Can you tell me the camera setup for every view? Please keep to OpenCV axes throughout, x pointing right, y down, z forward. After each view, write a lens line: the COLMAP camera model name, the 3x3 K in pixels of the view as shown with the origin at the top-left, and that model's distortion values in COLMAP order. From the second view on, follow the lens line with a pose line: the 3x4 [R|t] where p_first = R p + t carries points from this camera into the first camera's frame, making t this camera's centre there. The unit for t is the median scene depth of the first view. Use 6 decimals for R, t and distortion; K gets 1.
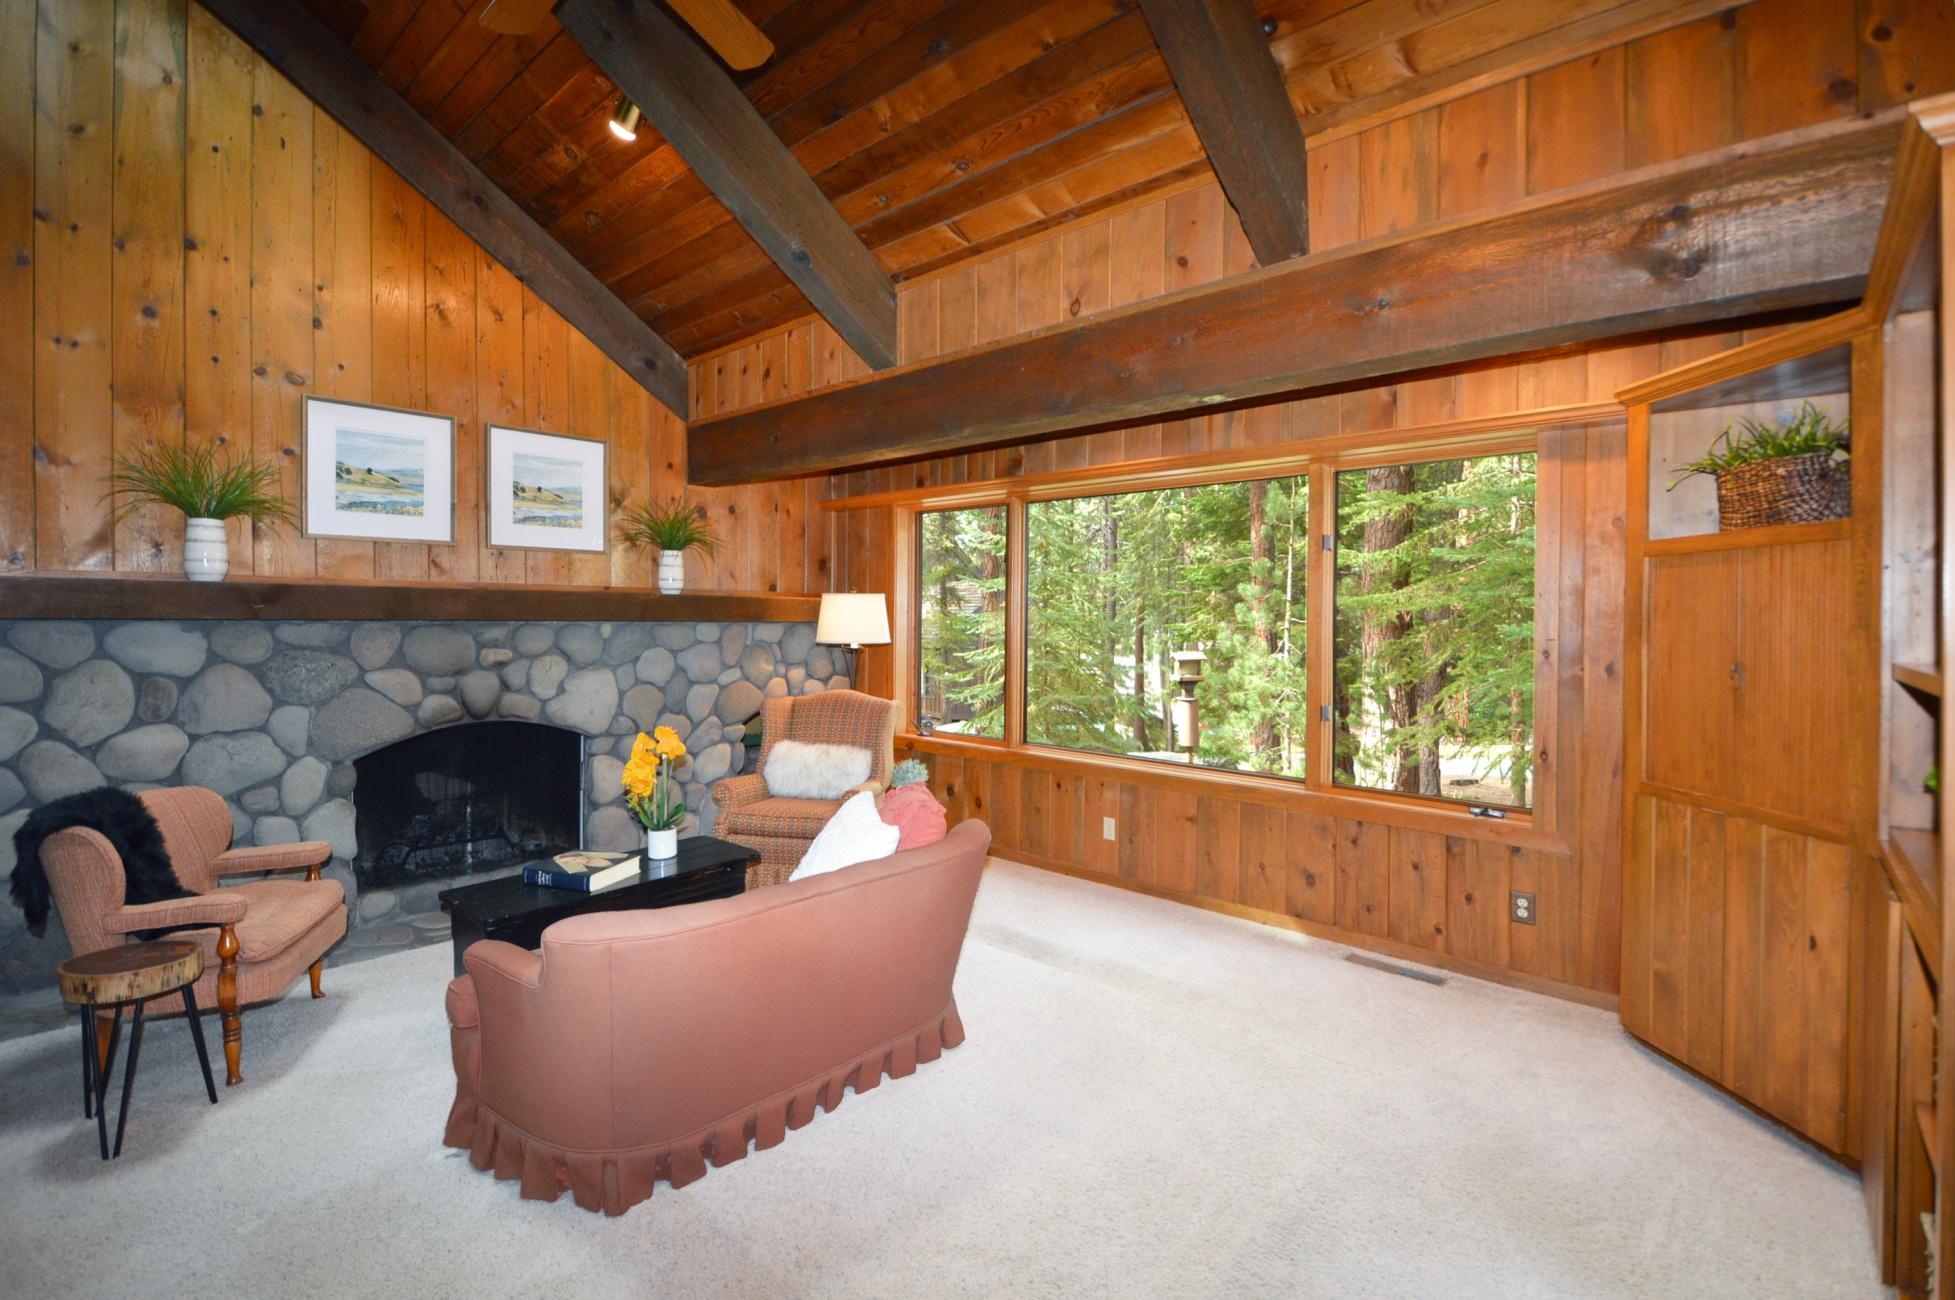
lens RADIAL K [[843.5, 0, 919.9], [0, 843.5, 646.3], [0, 0, 1]] dist [0.000613, -0.017021]
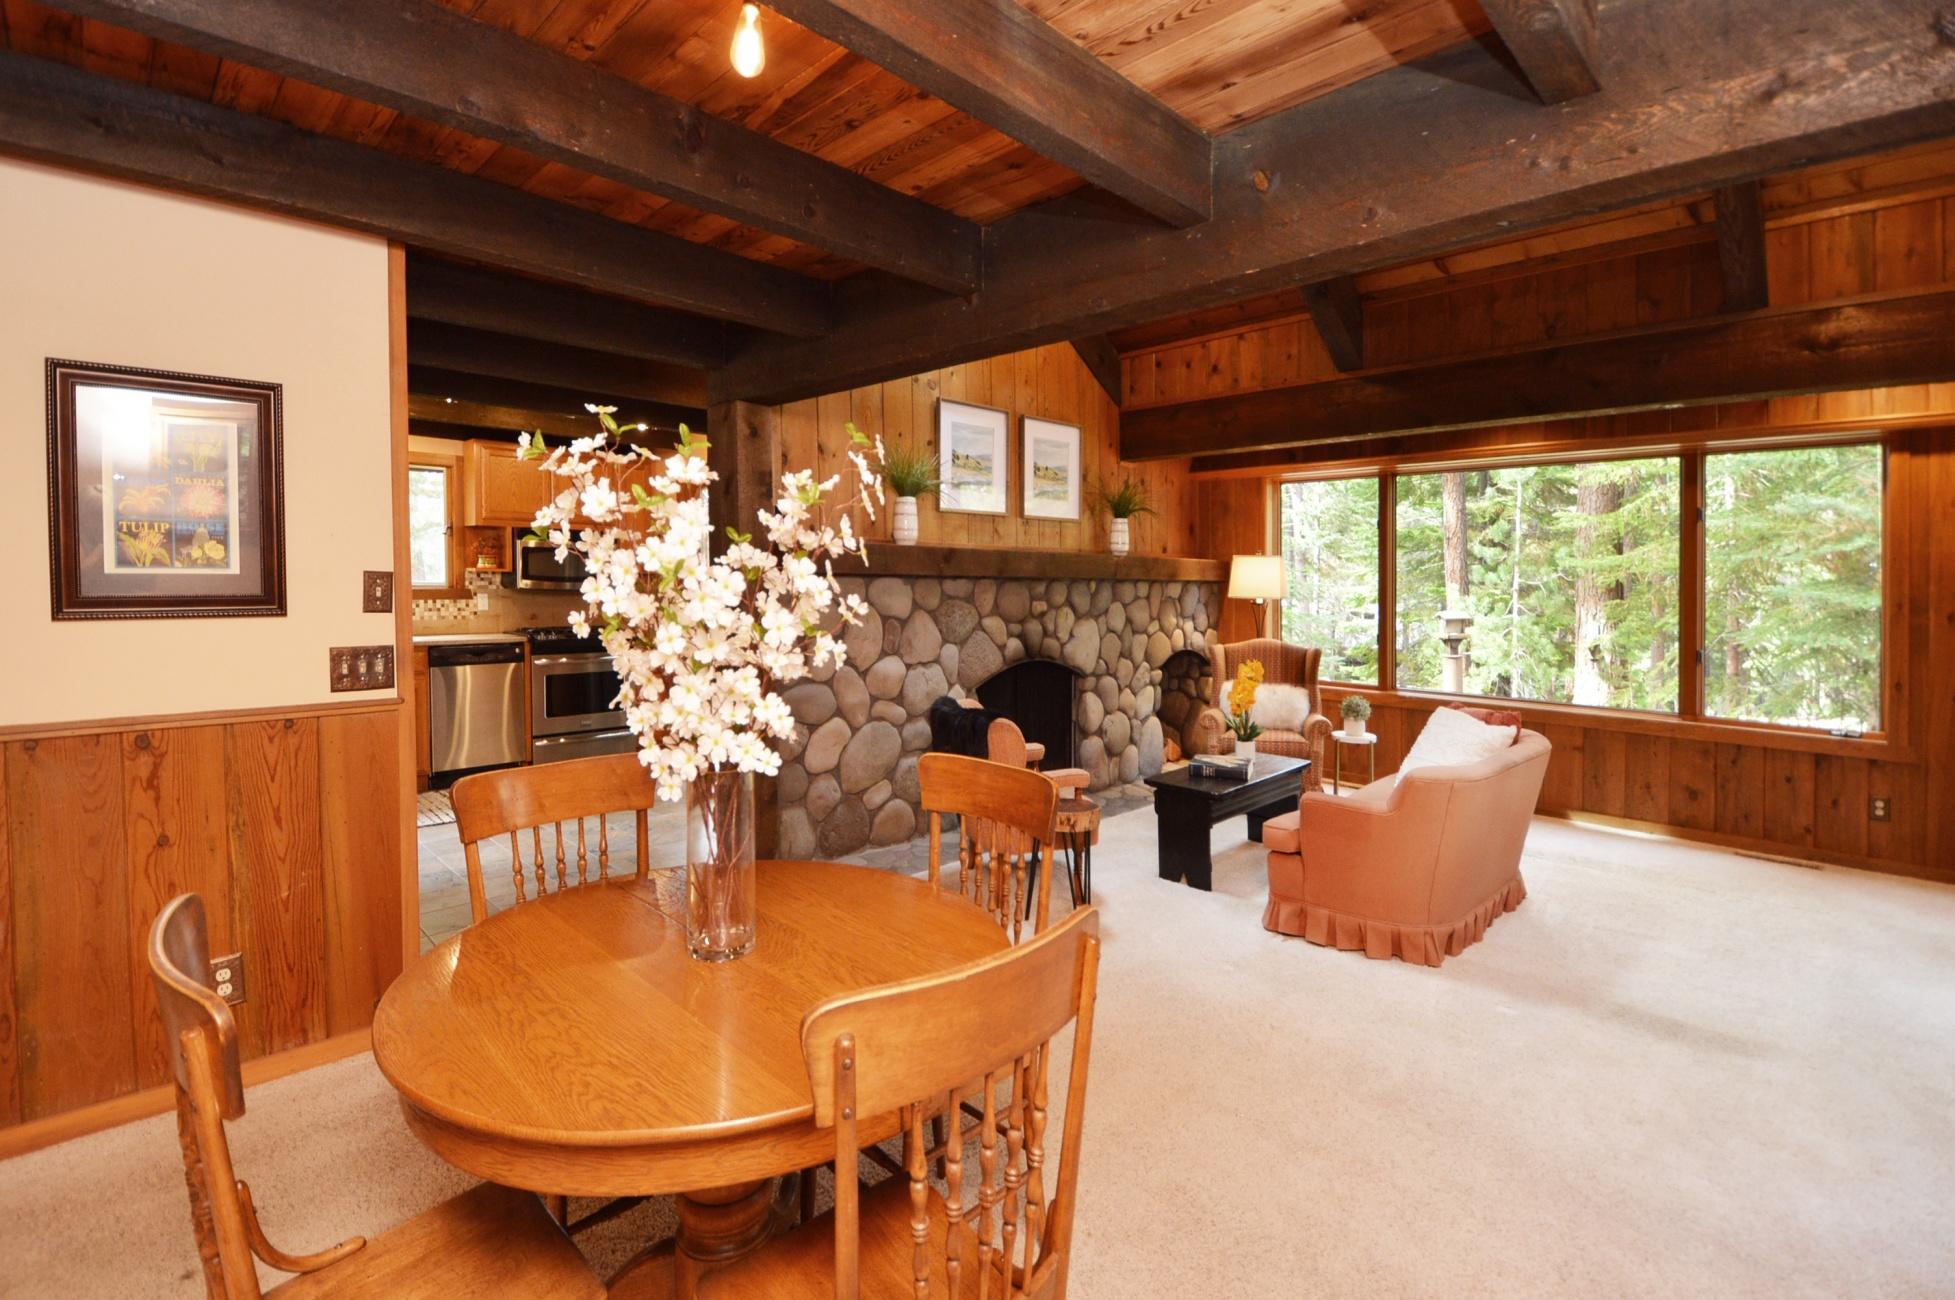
lens RADIAL K [[923.8, 0, 947.3], [0, 923.8, 610.0], [0, 0, 1]] dist [-0.000845, -0.025734]
pose [[0.999804, 0.001710, -0.019714, -0.597470], [-0.001760, 0.999995, -0.002539, 0.019373], [0.019710, 0.002573, 0.999802, -0.332833]]
